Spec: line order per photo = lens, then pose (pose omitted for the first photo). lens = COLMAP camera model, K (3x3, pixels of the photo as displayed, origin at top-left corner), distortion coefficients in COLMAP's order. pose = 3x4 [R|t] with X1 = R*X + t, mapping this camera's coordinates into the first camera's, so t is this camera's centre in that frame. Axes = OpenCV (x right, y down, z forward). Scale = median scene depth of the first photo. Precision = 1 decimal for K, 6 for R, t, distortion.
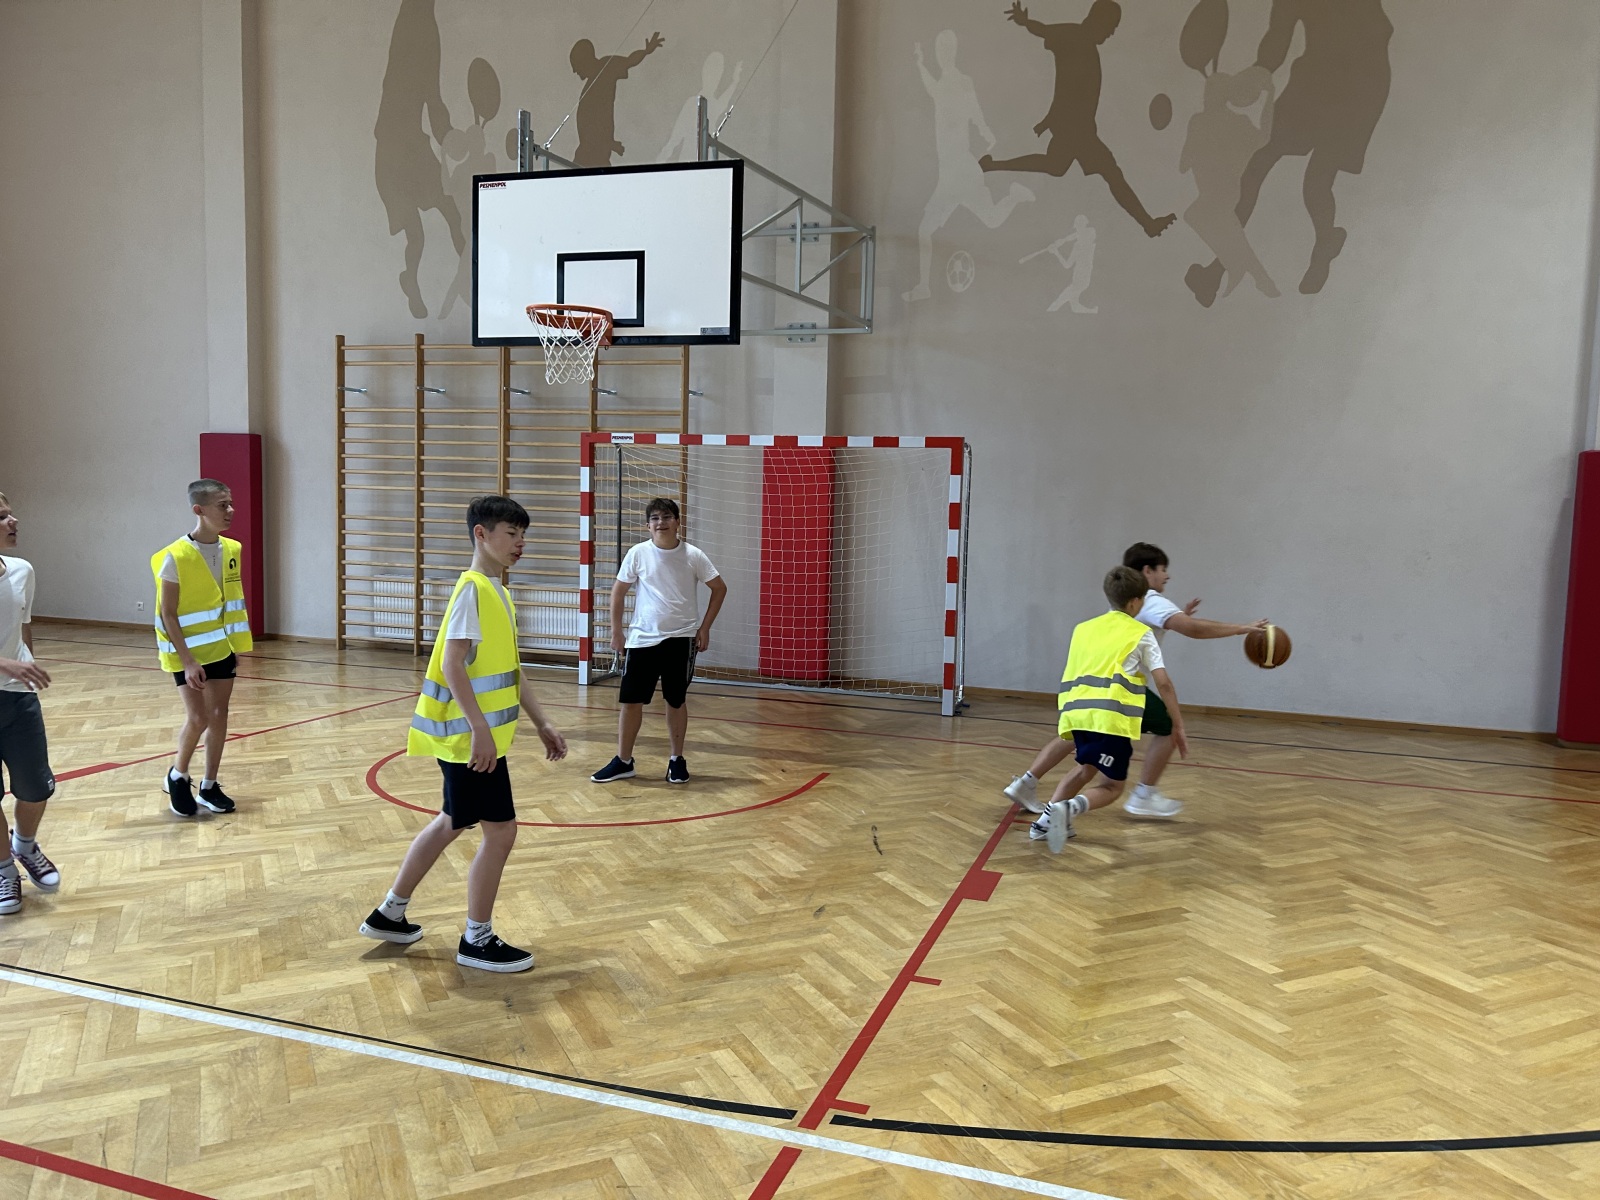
lens RADIAL K [[1198.4, 0, 809.8], [0, 1198.4, 592.8], [0, 0, 1]] dist [0.057692, -0.067177]
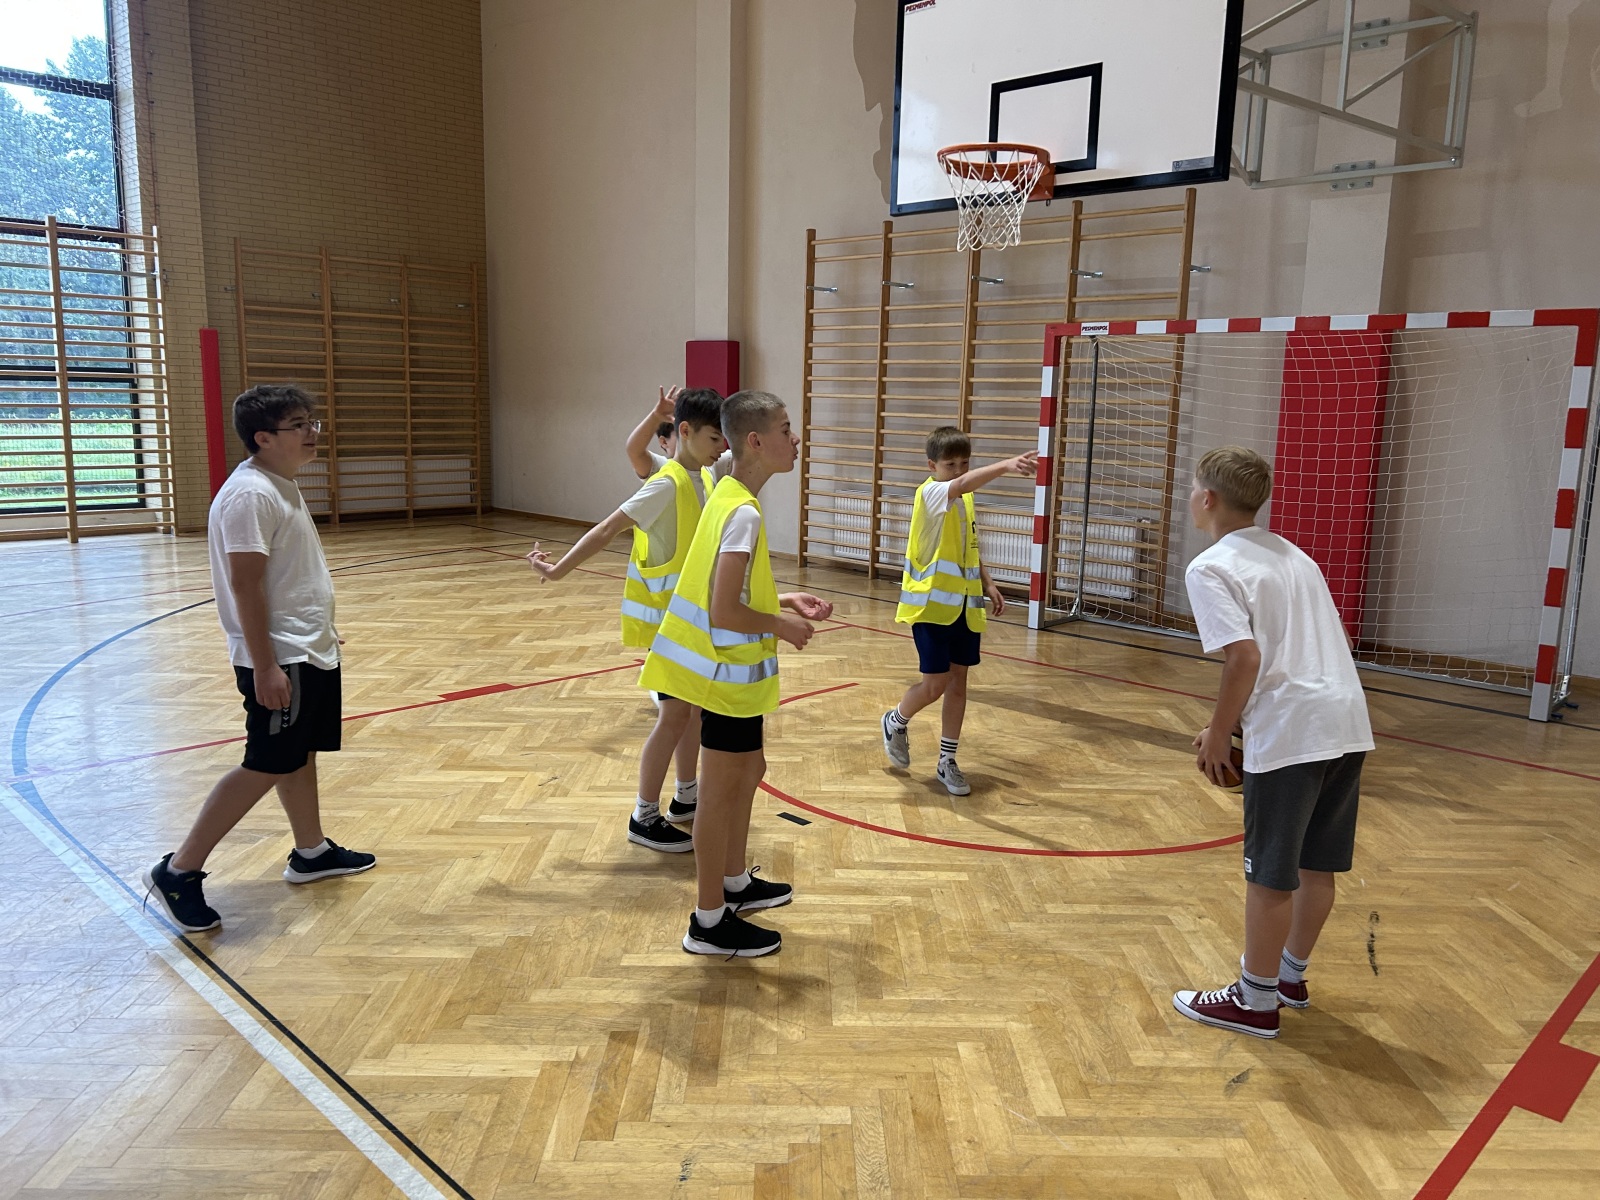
lens RADIAL K [[1198.4, 0, 809.8], [0, 1198.4, 592.8], [0, 0, 1]] dist [0.057692, -0.067177]
pose [[0.901105, 0.065338, -0.428649, 0.029540], [-0.033785, 0.996156, 0.080818, -0.011875], [0.432282, -0.058343, 0.899849, 0.183184]]
